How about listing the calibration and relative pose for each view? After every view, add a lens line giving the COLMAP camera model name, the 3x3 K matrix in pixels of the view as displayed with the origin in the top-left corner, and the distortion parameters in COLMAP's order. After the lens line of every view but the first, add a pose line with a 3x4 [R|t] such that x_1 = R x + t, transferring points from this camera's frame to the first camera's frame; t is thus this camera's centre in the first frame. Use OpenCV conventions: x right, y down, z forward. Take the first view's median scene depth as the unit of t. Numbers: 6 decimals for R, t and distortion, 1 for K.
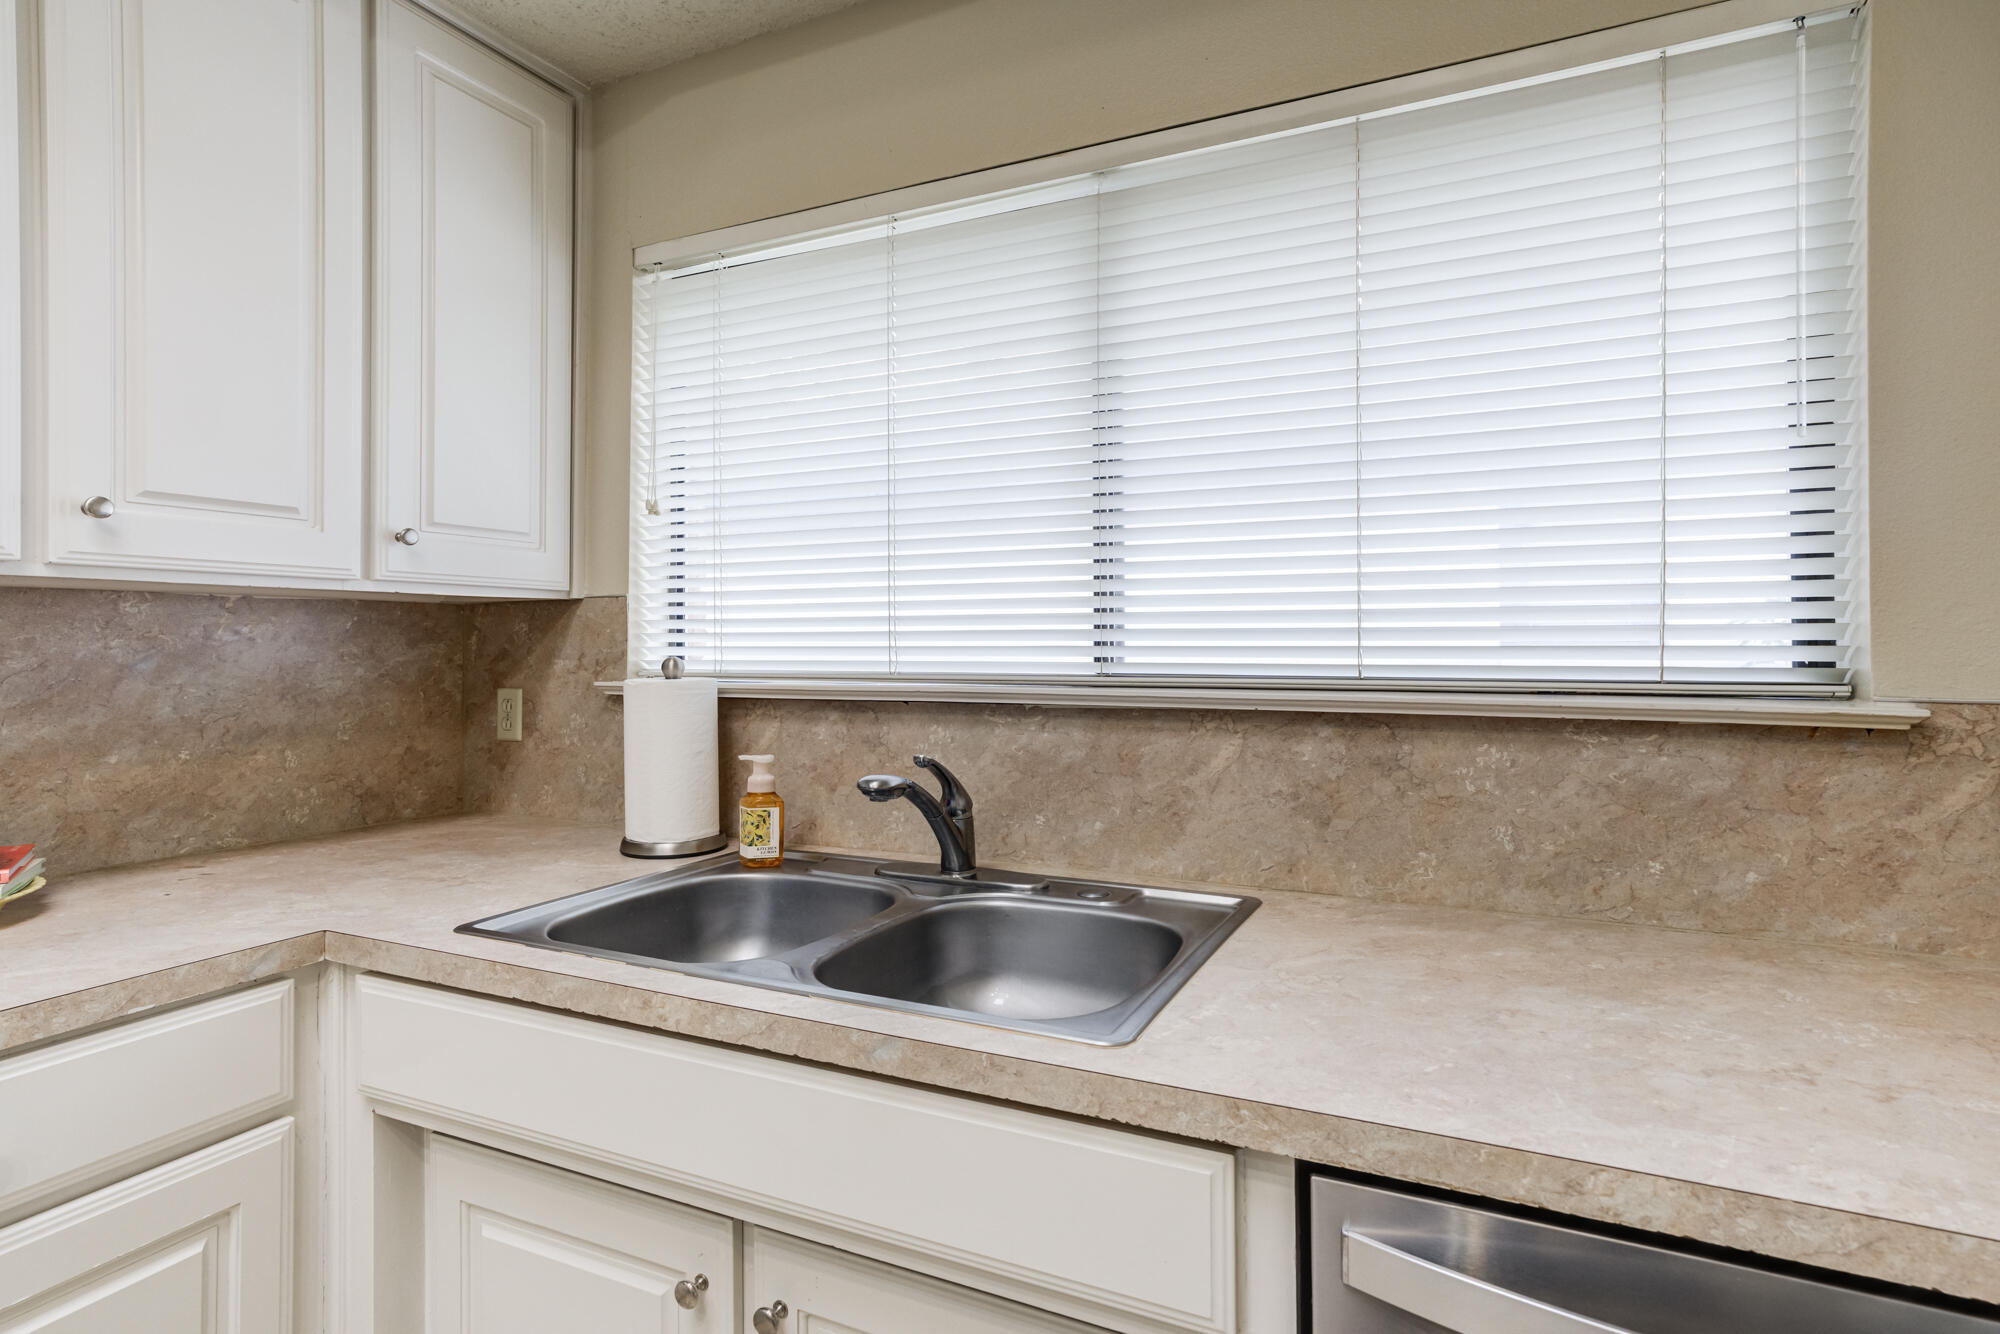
lens RADIAL K [[1108.9, 0, 720.6], [0, 1108.9, 635.5], [0, 0, 1]] dist [-0.002688, 0.003782]
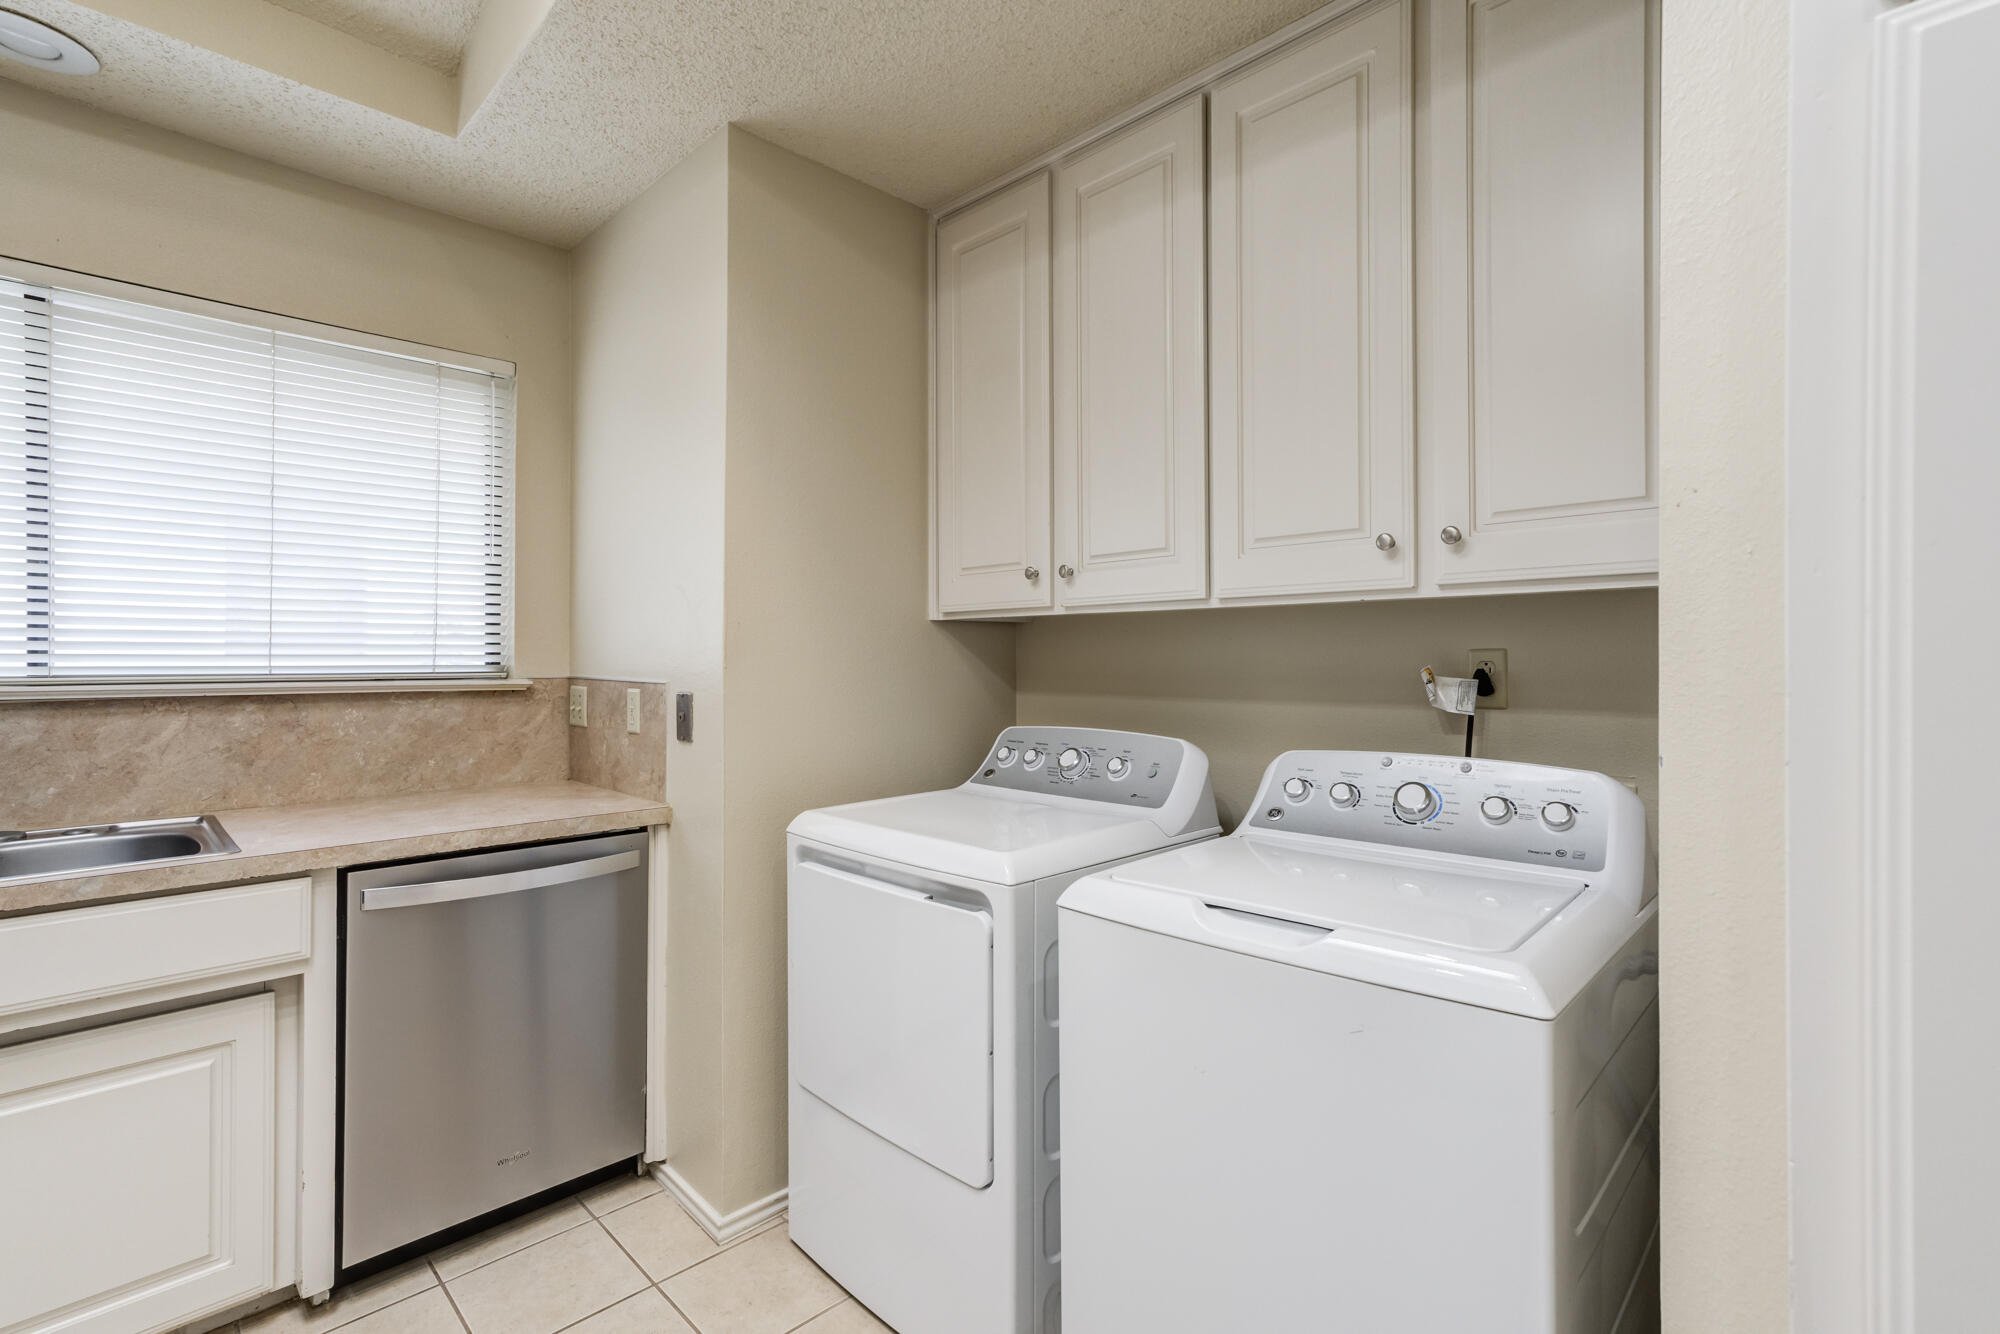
lens RADIAL K [[948.7, 0, 1009.8], [0, 948.7, 651.5], [0, 0, 1]] dist [-0.010988, 0.014345]
pose [[0.260692, 0.005217, 0.965408, -0.497616], [-0.012282, 0.999922, -0.002087, -0.005265], [-0.965344, -0.011313, 0.260736, -0.425029]]
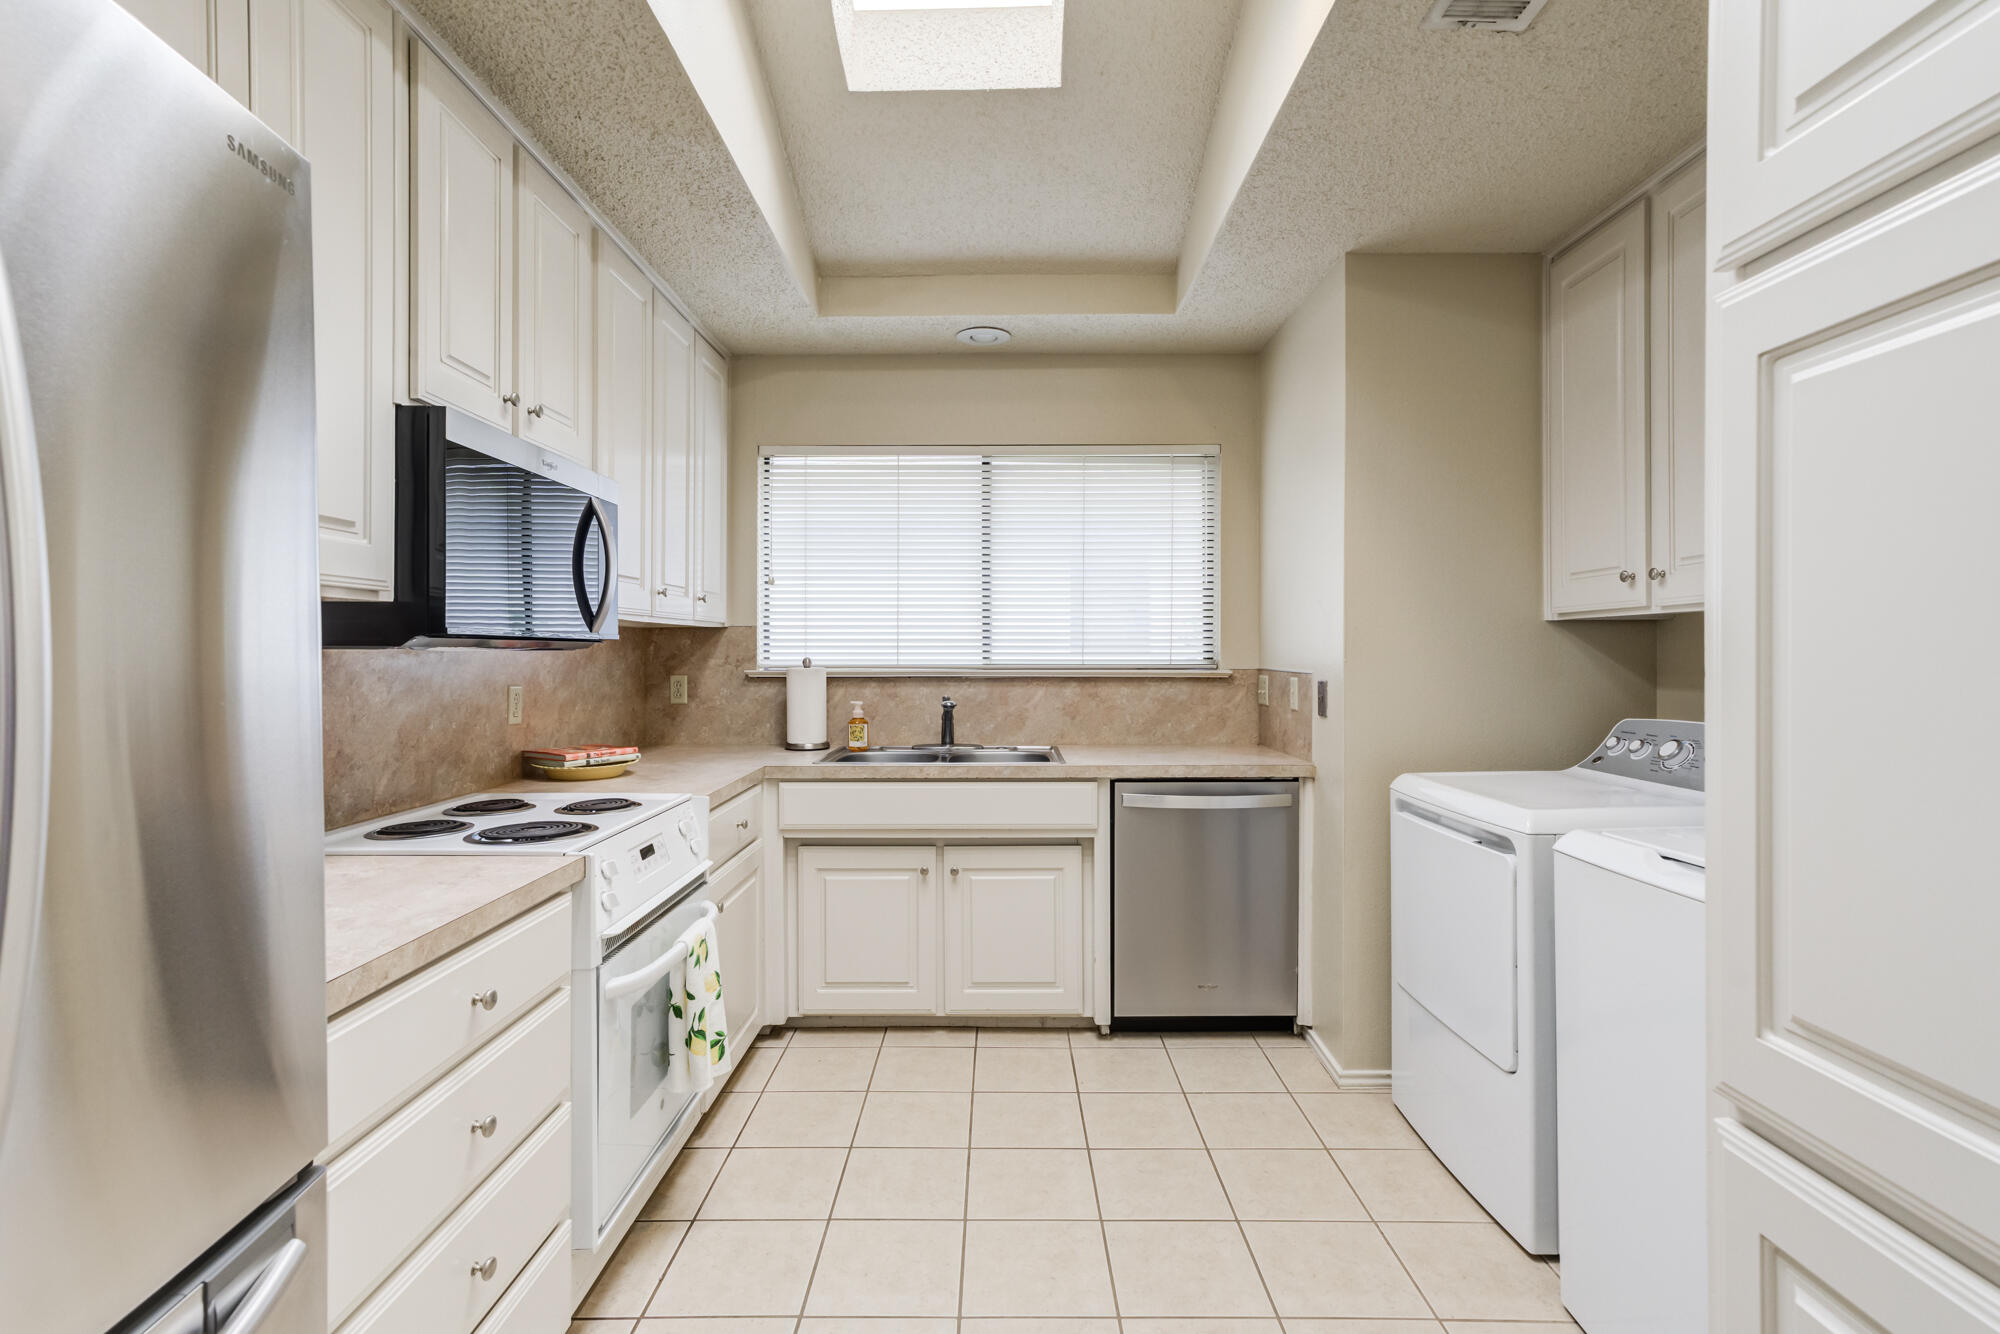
lens RADIAL K [[941.3, 0, 994.1], [0, 941.3, 656.4], [0, 0, 1]] dist [-0.004991, 0.014248]
pose [[0.865389, -0.001575, 0.501097, -0.761106], [-0.005855, 0.999895, 0.013254, -0.009432], [-0.501066, -0.014404, 0.865289, -0.870930]]
